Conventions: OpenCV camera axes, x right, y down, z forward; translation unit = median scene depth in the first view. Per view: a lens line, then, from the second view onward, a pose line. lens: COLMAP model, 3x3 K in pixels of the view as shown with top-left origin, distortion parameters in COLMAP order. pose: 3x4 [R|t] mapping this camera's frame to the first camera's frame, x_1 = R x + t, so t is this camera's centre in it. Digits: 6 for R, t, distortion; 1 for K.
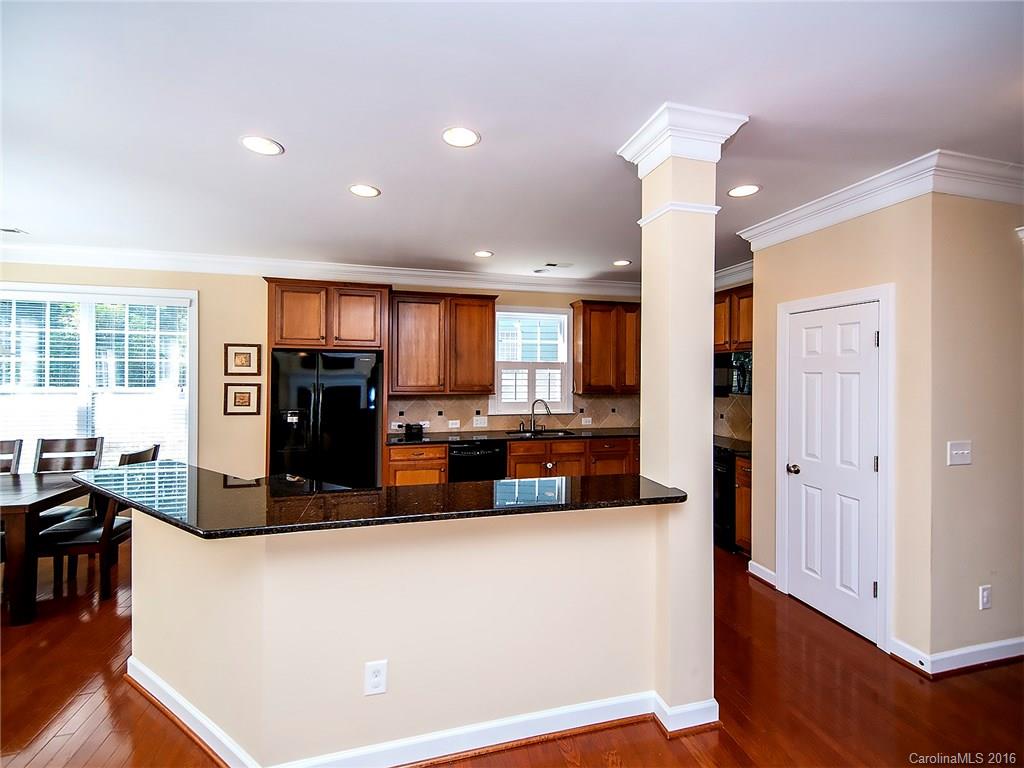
lens RADIAL K [[423.0, 0, 507.7], [0, 423.0, 375.1], [0, 0, 1]] dist [0.002054, -0.000688]
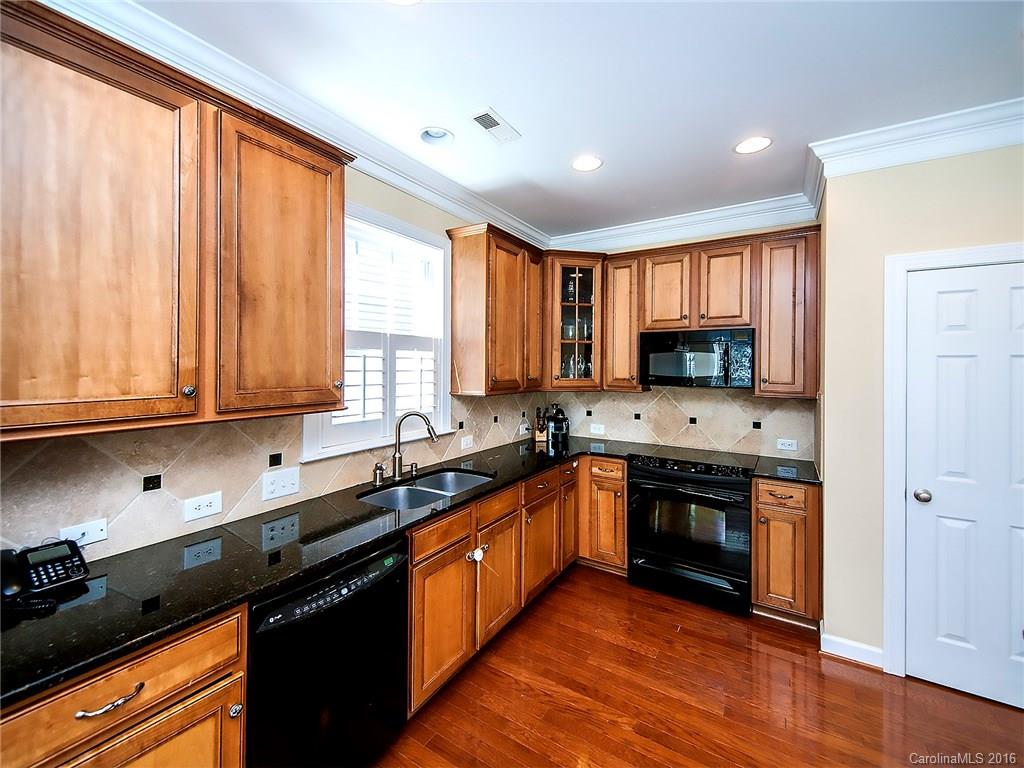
lens RADIAL K [[423.0, 0, 504.2], [0, 423.0, 368.5], [0, 0, 1]] dist [0.002054, -0.000688]
pose [[0.733208, -0.007225, 0.679966, -0.182322], [0.001686, 0.999960, 0.008807, 0.004113], [-0.680002, -0.005311, 0.733191, 0.598256]]
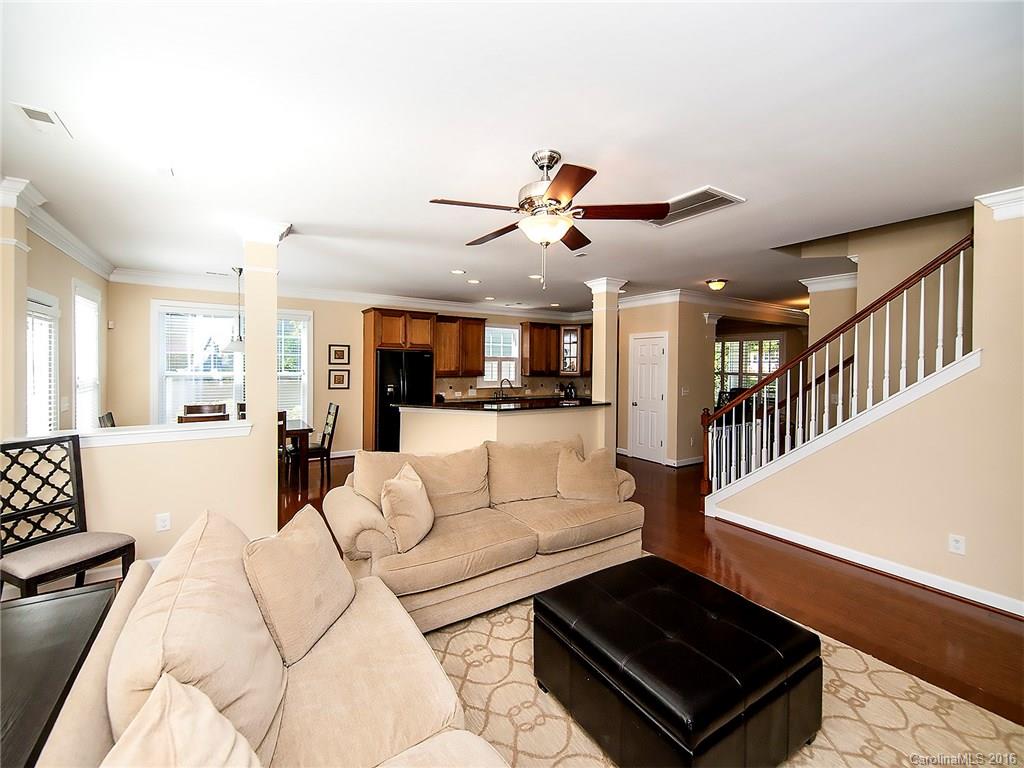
lens RADIAL K [[423.0, 0, 507.9], [0, 423.0, 378.1], [0, 0, 1]] dist [0.002054, -0.000688]
pose [[0.944970, -0.008678, 0.327040, -0.492619], [-0.000268, 0.999627, 0.027301, 0.007389], [-0.327155, -0.025886, 0.944616, -0.640960]]
